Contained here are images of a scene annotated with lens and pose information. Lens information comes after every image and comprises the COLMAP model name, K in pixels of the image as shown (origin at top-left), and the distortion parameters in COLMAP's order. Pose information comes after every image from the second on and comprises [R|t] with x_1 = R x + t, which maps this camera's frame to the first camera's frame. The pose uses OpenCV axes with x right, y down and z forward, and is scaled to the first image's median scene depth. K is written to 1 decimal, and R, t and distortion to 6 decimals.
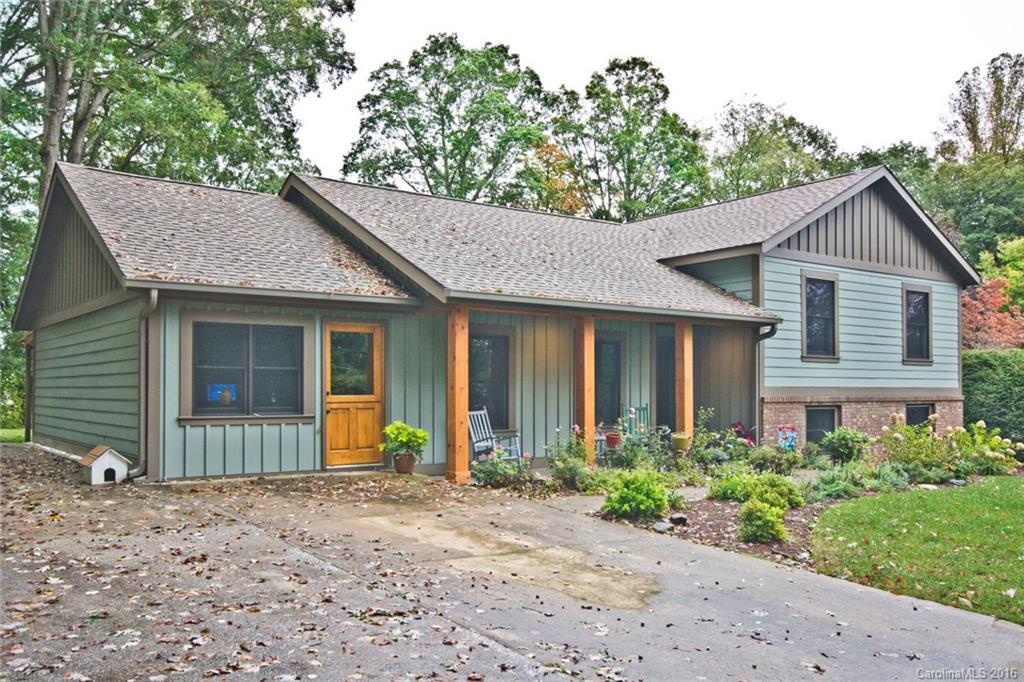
lens RADIAL K [[852.7, 0, 512.0], [0, 852.7, 341.0], [0, 0, 1]] dist [0.003102, 0.000679]
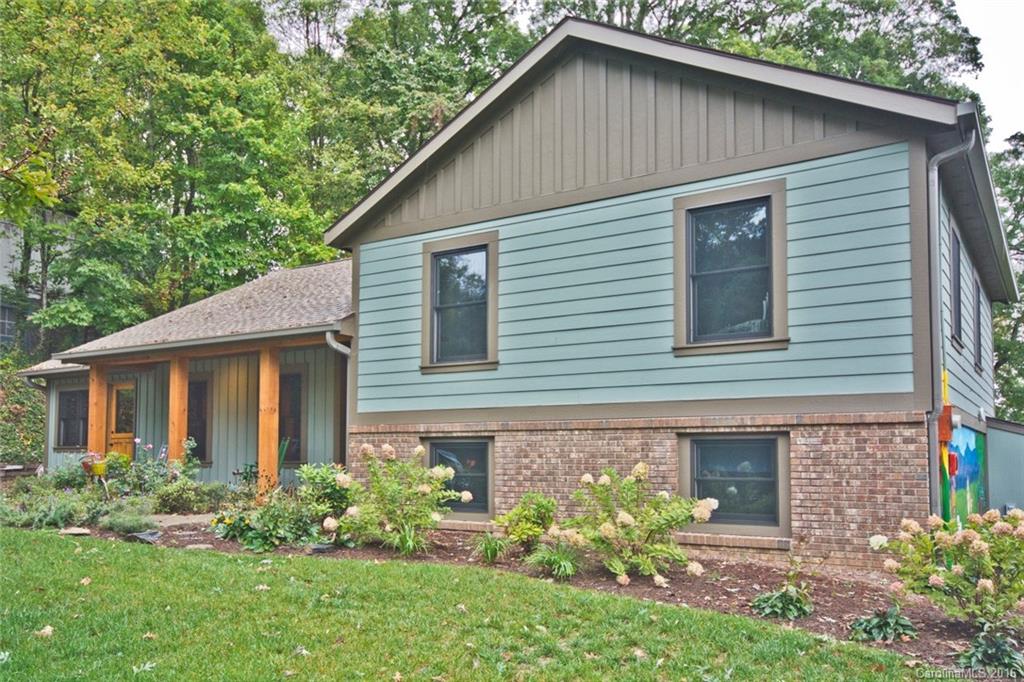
lens RADIAL K [[852.7, 0, 512.0], [0, 852.7, 341.0], [0, 0, 1]] dist [0.003102, 0.000679]
pose [[0.324978, -0.114441, -0.938772, 1.027244], [0.073894, 0.992689, -0.095434, 0.069368], [0.942830, -0.038355, 0.331058, 0.837760]]
